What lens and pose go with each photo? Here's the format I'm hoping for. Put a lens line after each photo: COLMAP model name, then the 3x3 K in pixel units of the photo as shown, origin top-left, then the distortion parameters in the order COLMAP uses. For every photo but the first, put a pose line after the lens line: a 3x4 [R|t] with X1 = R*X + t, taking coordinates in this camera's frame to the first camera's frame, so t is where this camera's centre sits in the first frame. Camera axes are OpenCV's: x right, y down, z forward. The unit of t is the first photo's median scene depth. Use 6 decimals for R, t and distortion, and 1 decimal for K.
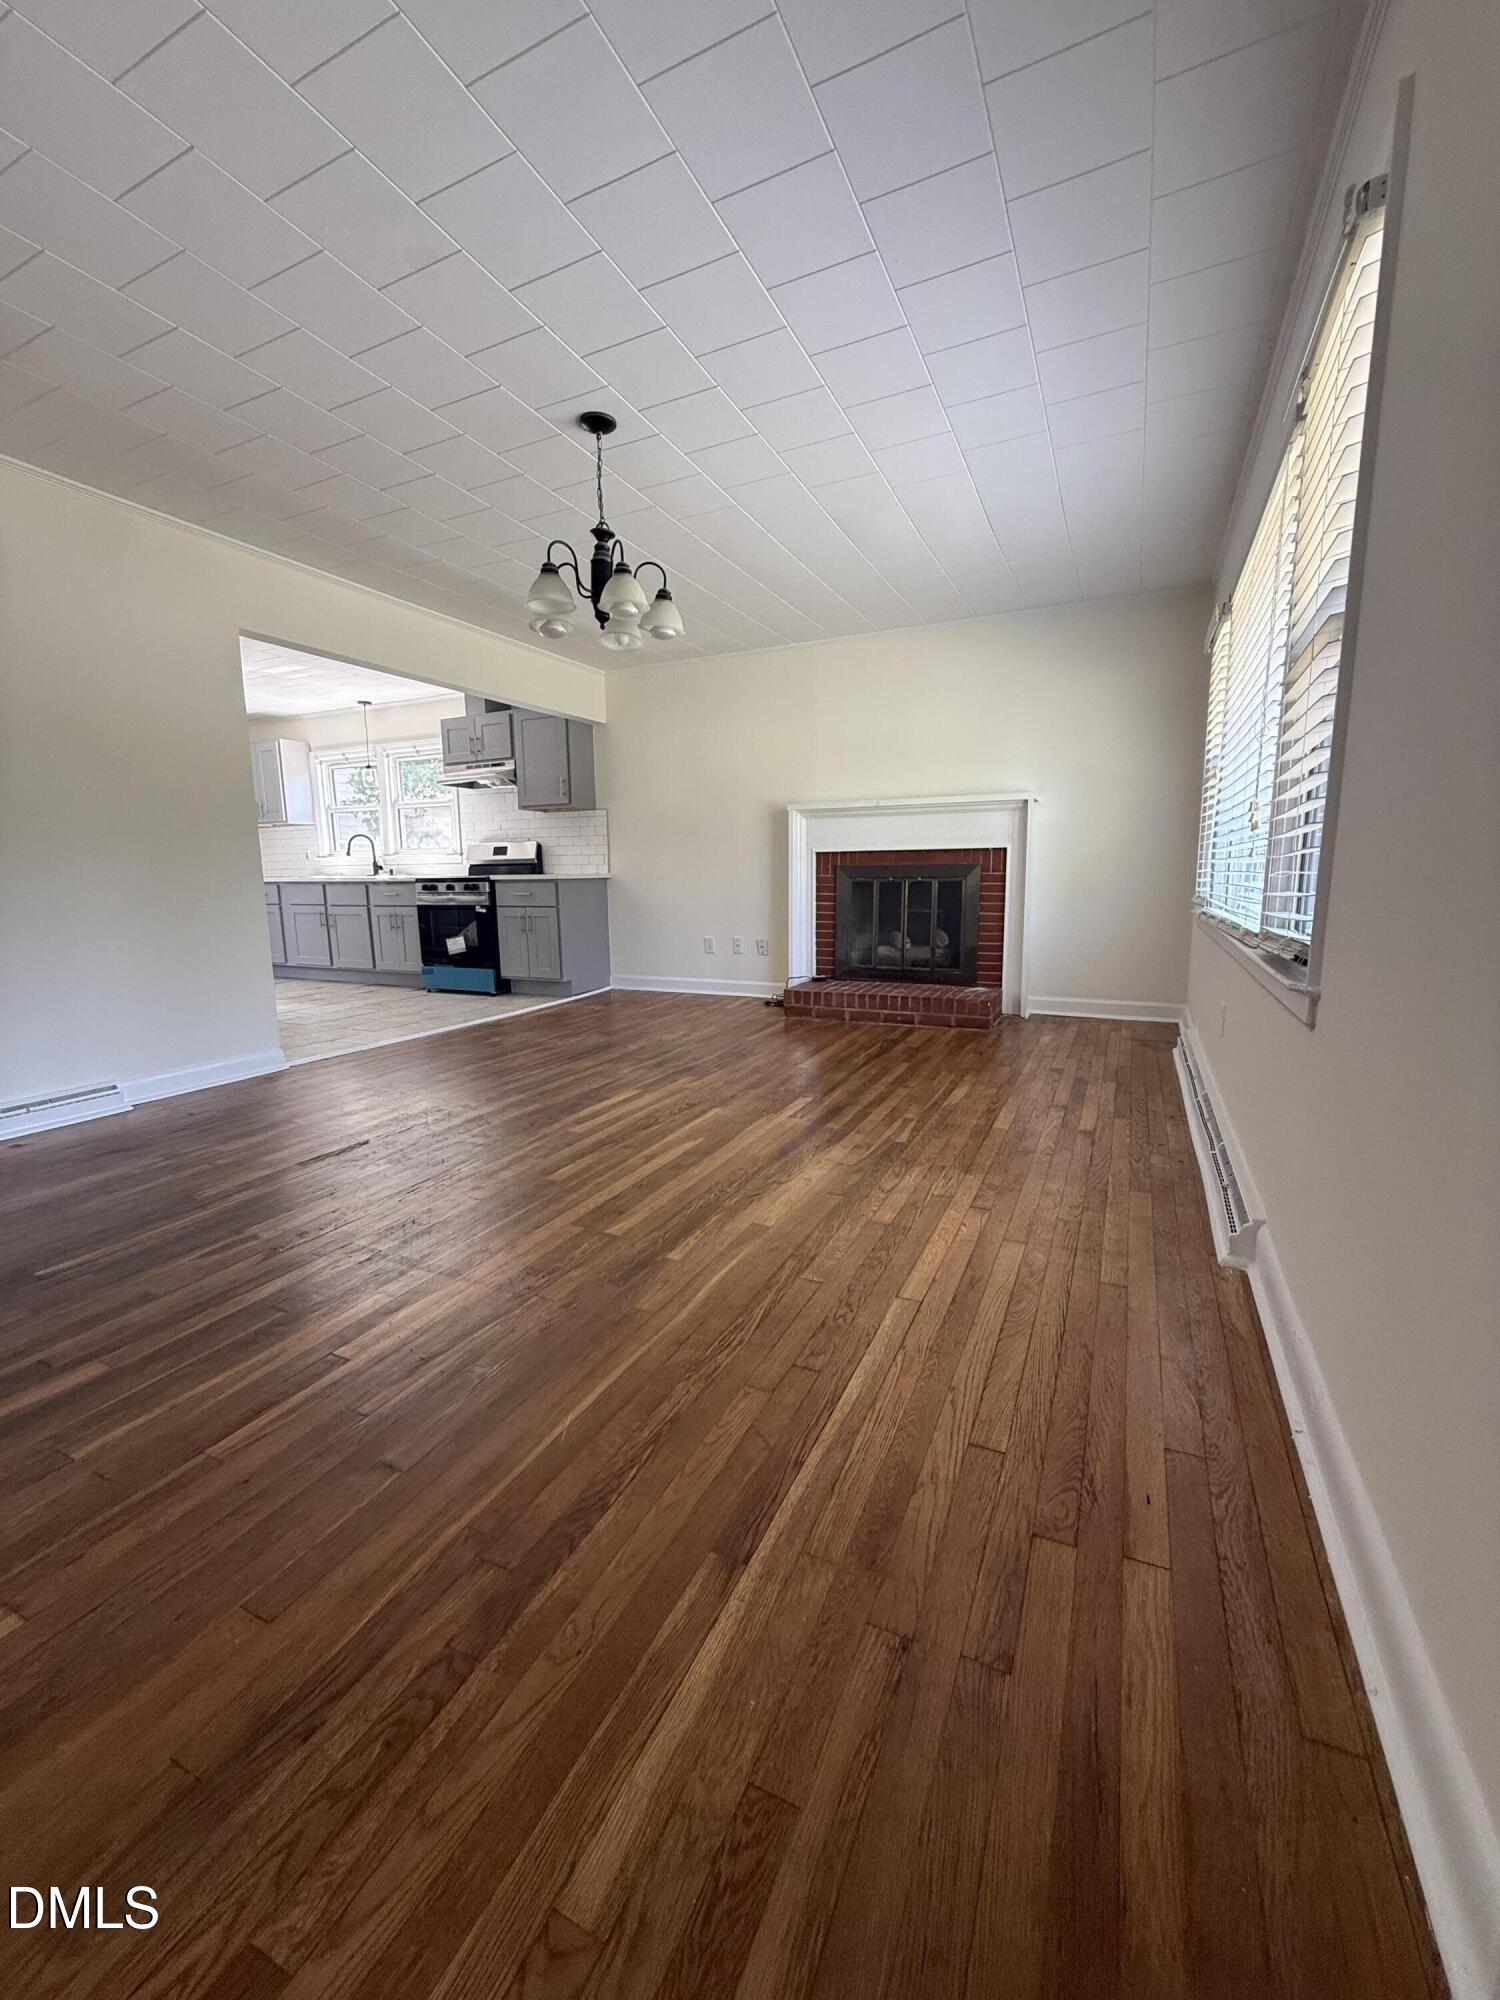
lens RADIAL K [[801.1, 0, 744.5], [0, 801.1, 999.2], [0, 0, 1]] dist [0.007343, 0.000184]
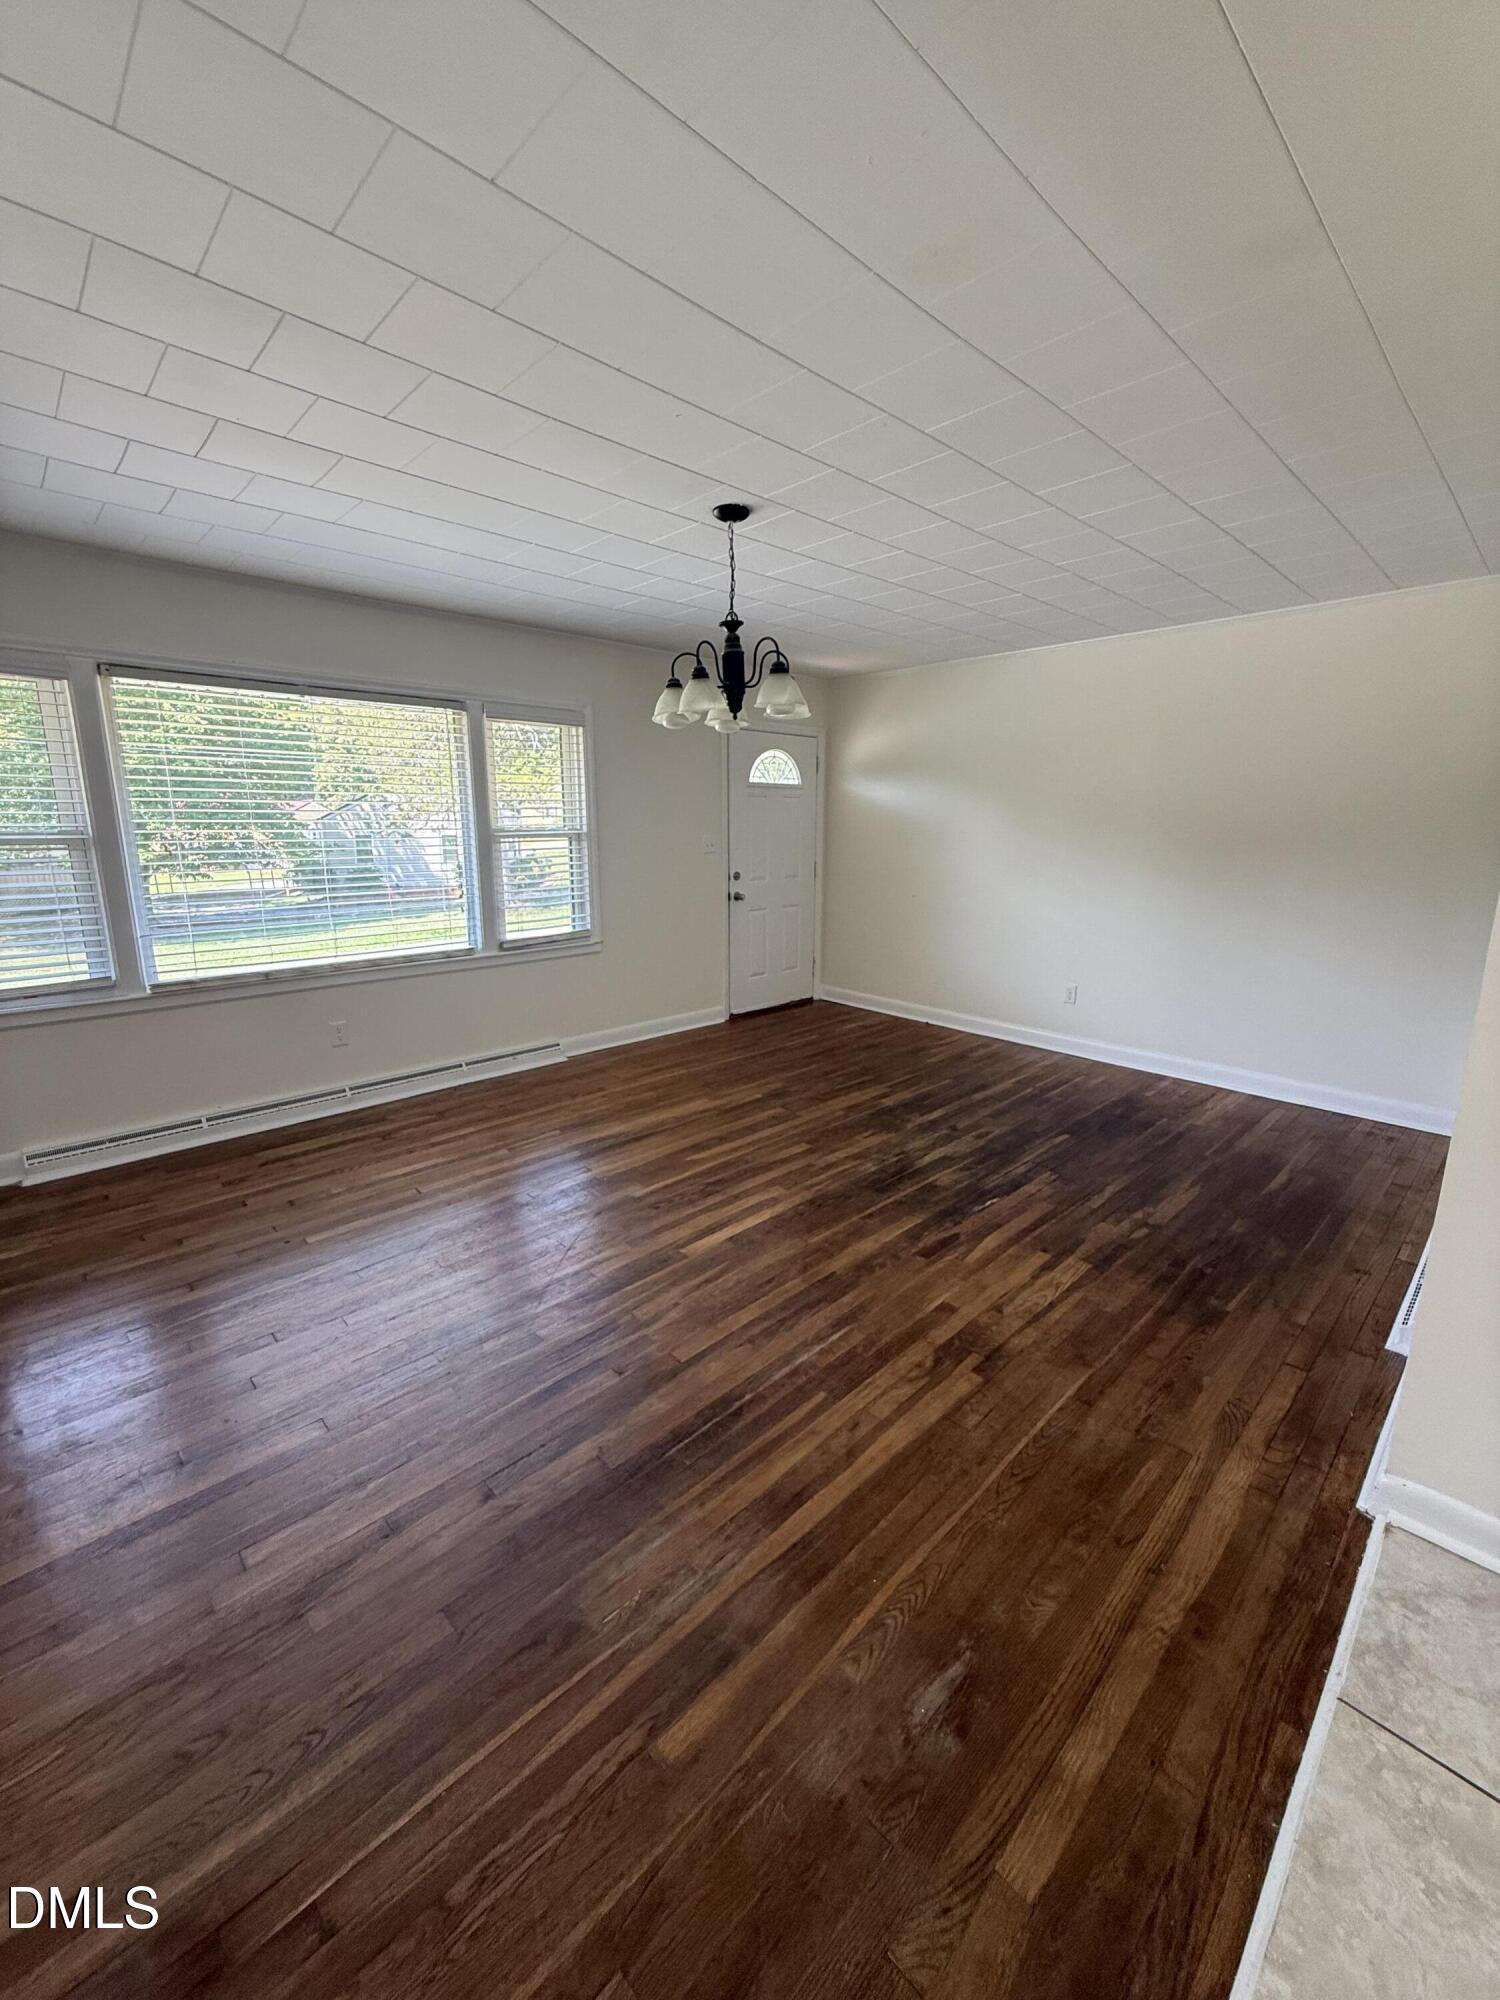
lens RADIAL K [[801.1, 0, 749.0], [0, 801.1, 997.8], [0, 0, 1]] dist [0.007343, 0.000184]
pose [[-0.937495, -0.063375, 0.342178, -0.547000], [0.064097, 0.935008, 0.348787, -0.476104], [-0.342044, 0.348919, -0.872503, 1.949854]]
